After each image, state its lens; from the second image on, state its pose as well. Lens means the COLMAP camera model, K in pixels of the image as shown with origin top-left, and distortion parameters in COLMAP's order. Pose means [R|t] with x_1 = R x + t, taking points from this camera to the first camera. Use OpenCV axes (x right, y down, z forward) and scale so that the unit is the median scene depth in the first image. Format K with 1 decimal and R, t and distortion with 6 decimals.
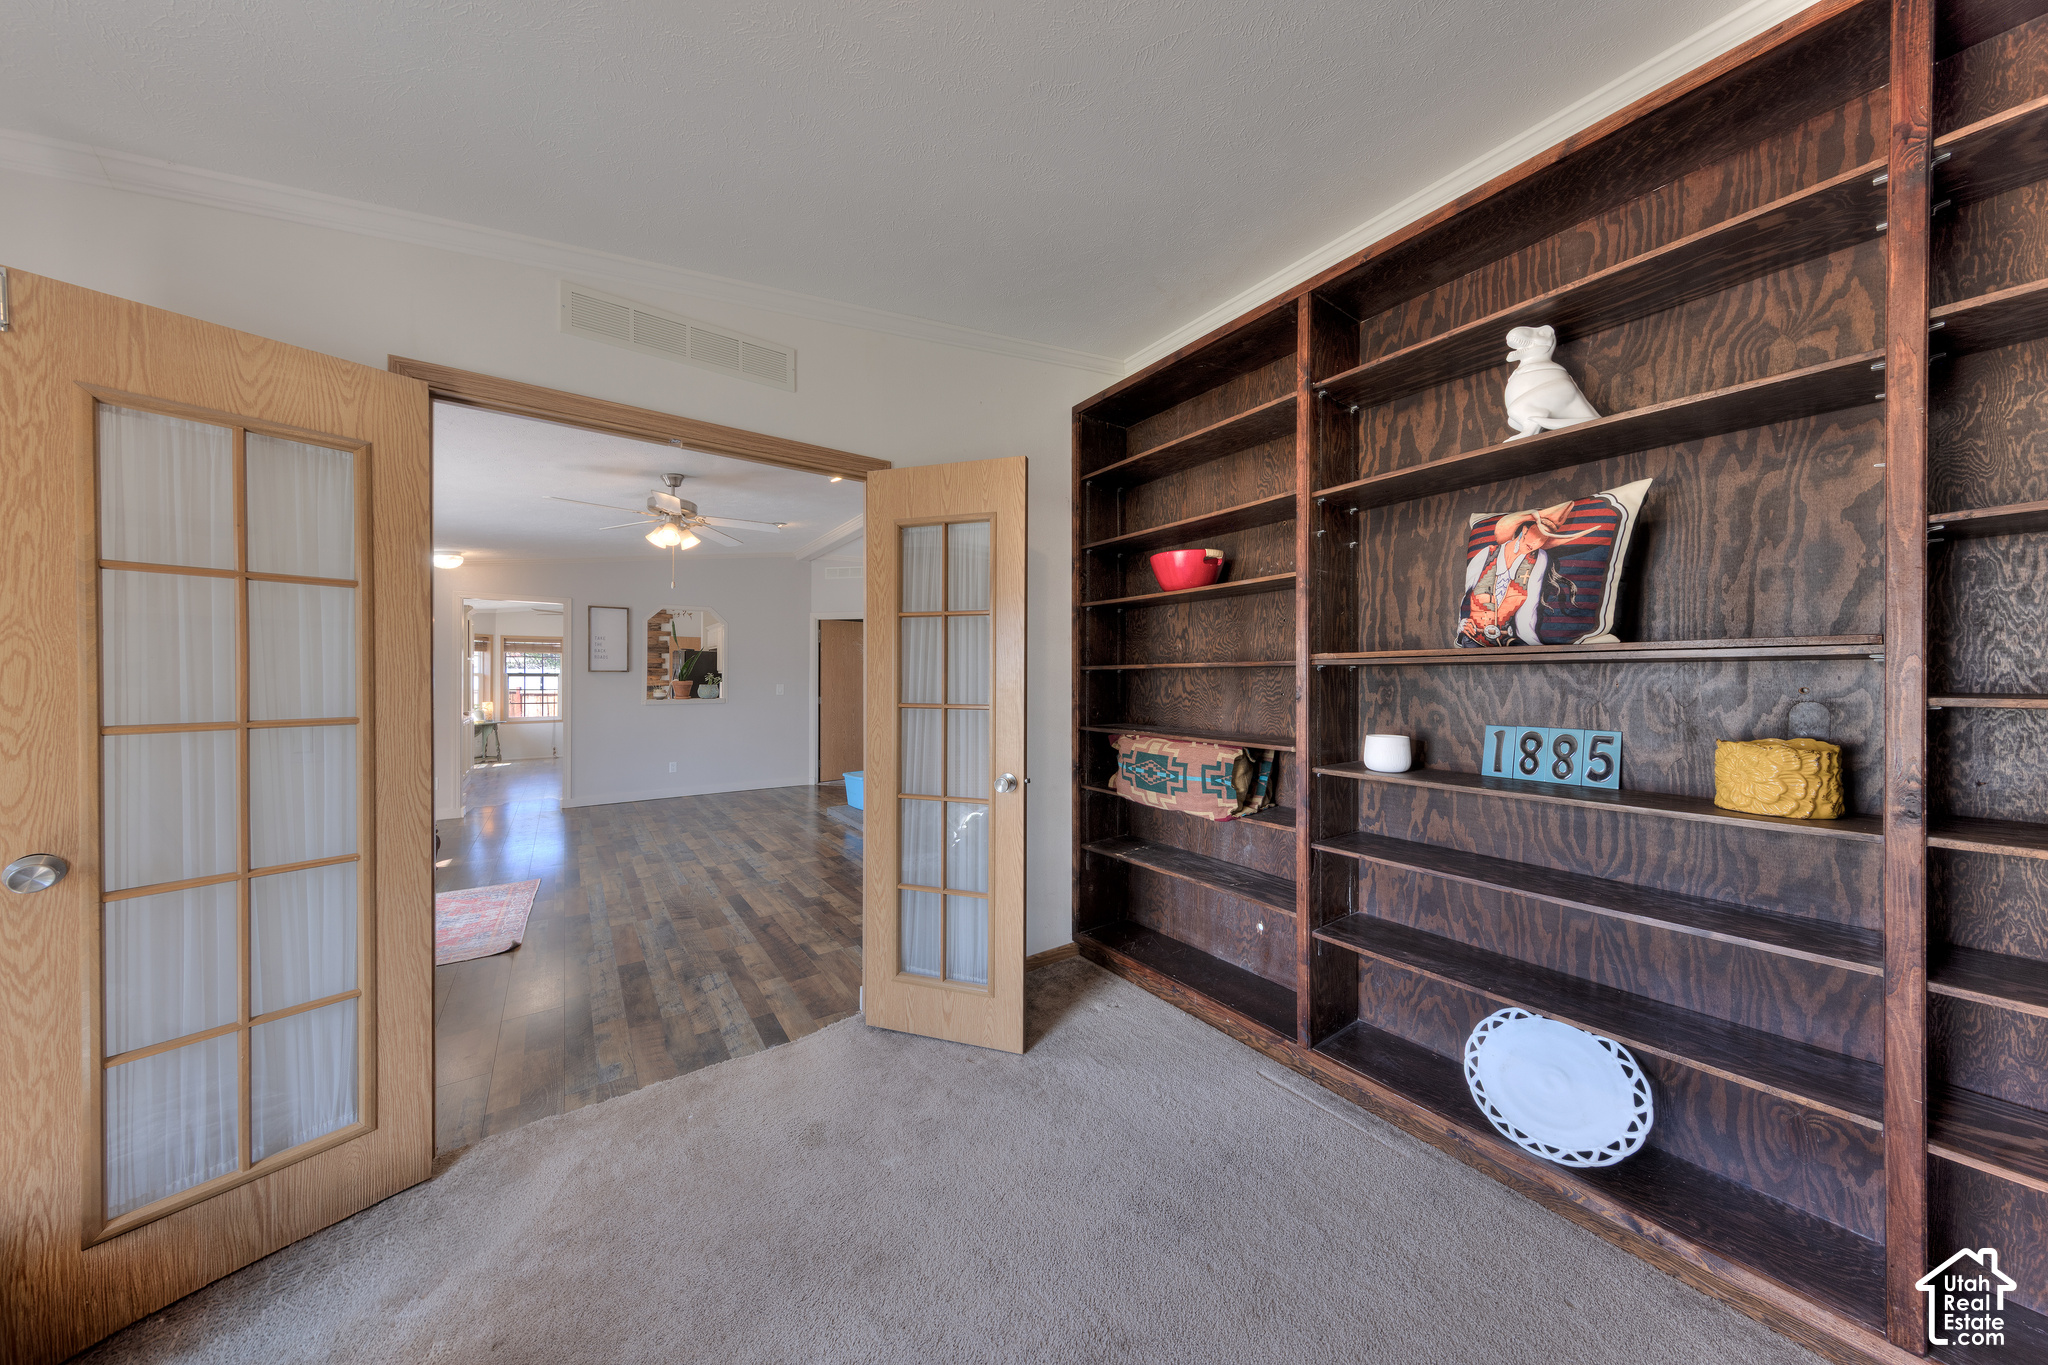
lens RADIAL K [[629.1, 0, 1036.0], [0, 629.1, 681.5], [0, 0, 1]] dist [-0.008443, -0.000080]
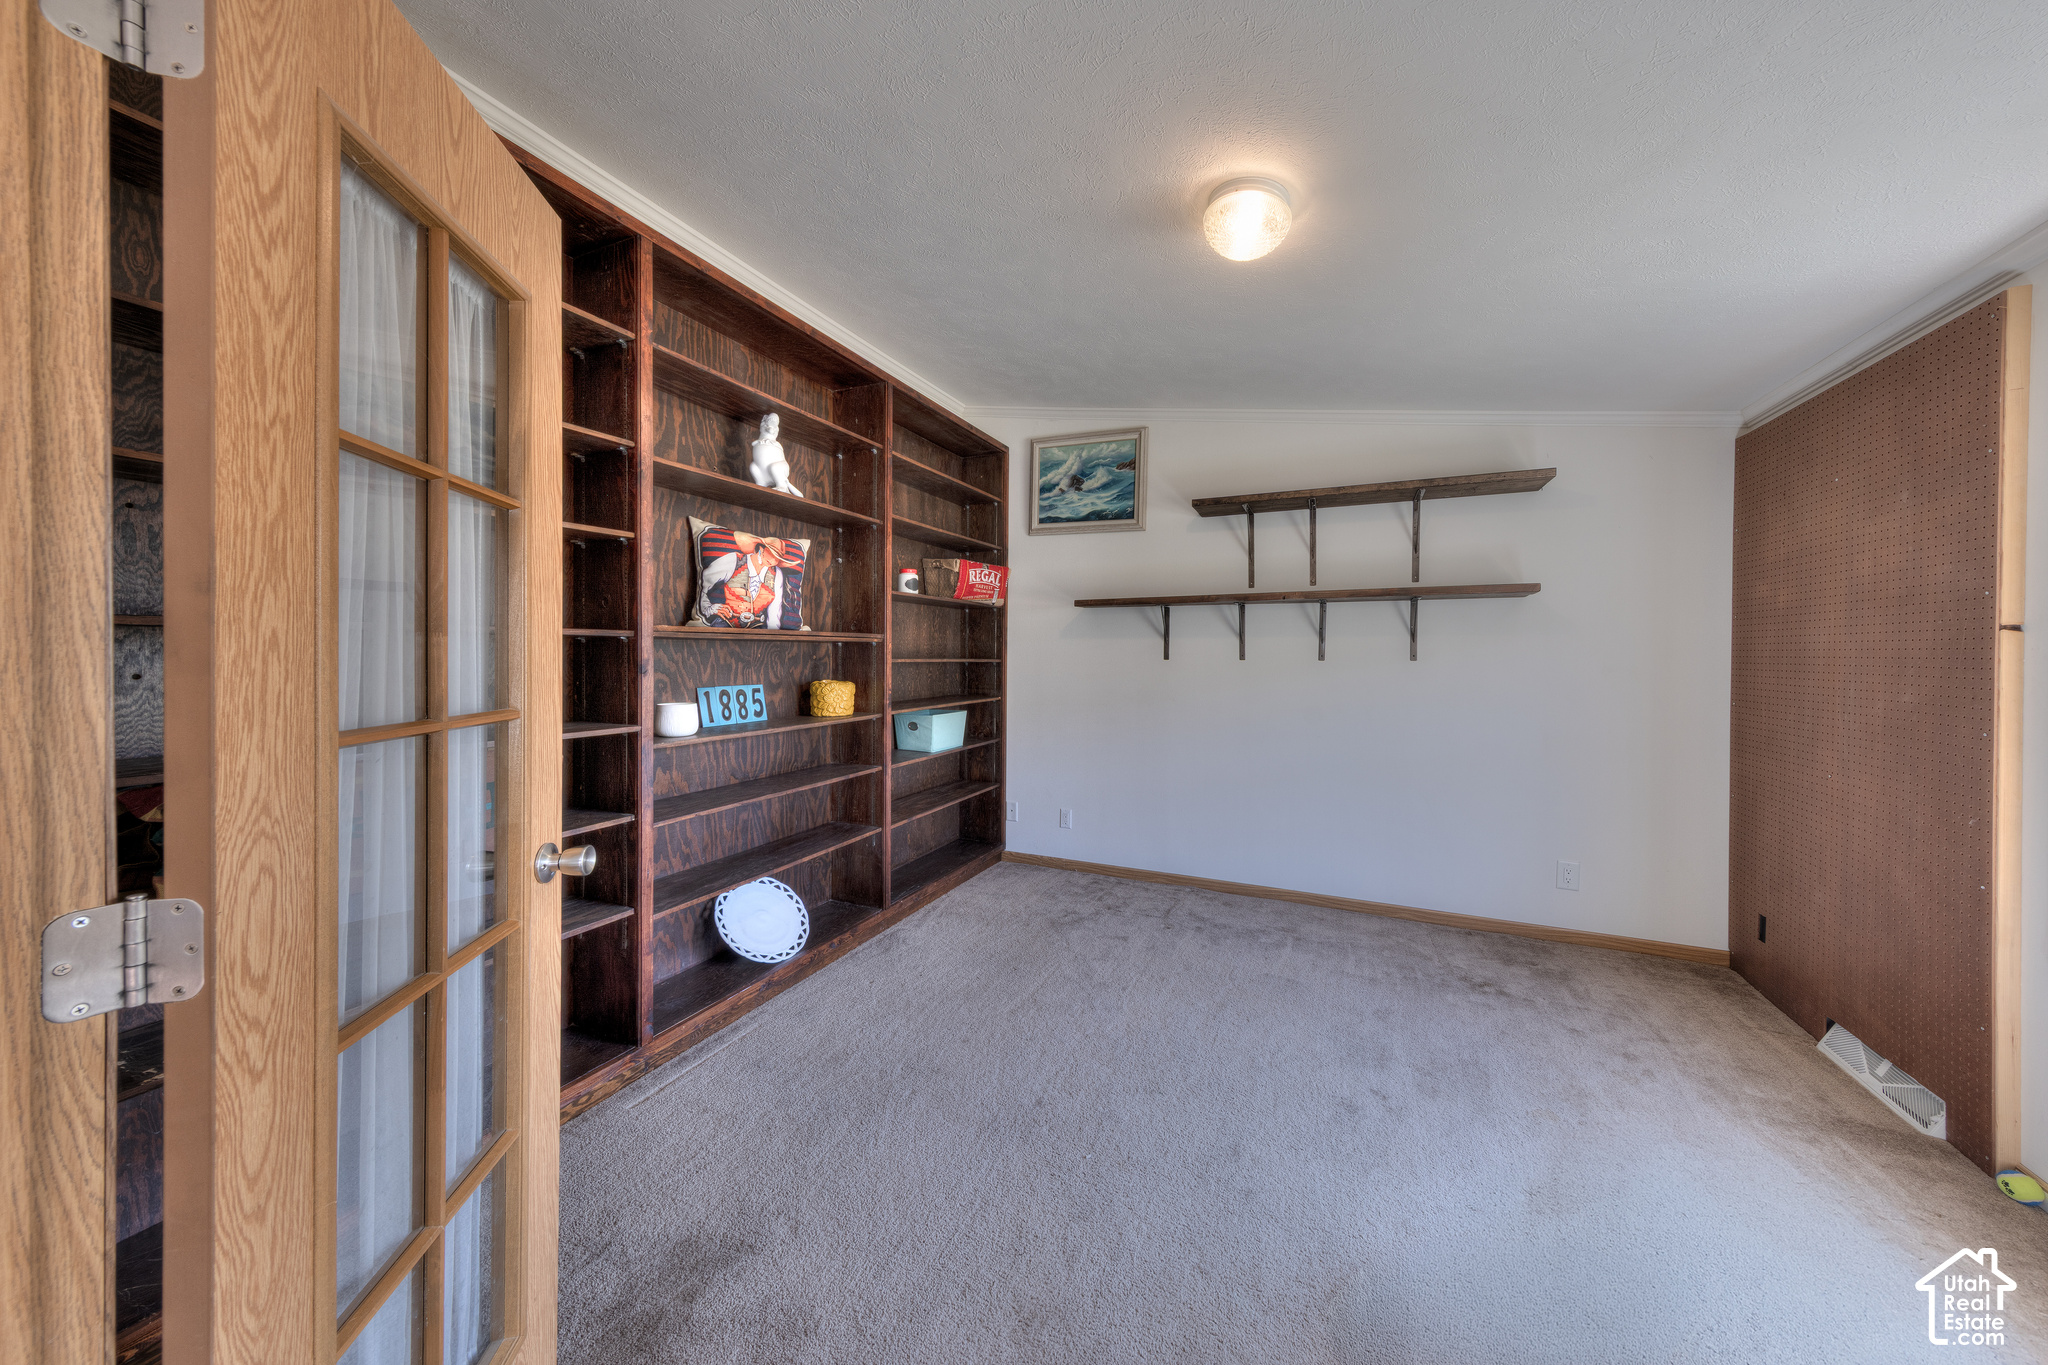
lens RADIAL K [[686.8, 0, 1021.2], [0, 686.8, 659.1], [0, 0, 1]] dist [0.000006, -0.000061]
pose [[-0.455809, -0.007642, 0.890045, -0.912410], [0.002015, 0.999952, 0.009618, -0.000385], [-0.890076, 0.006177, -0.455771, 1.177870]]
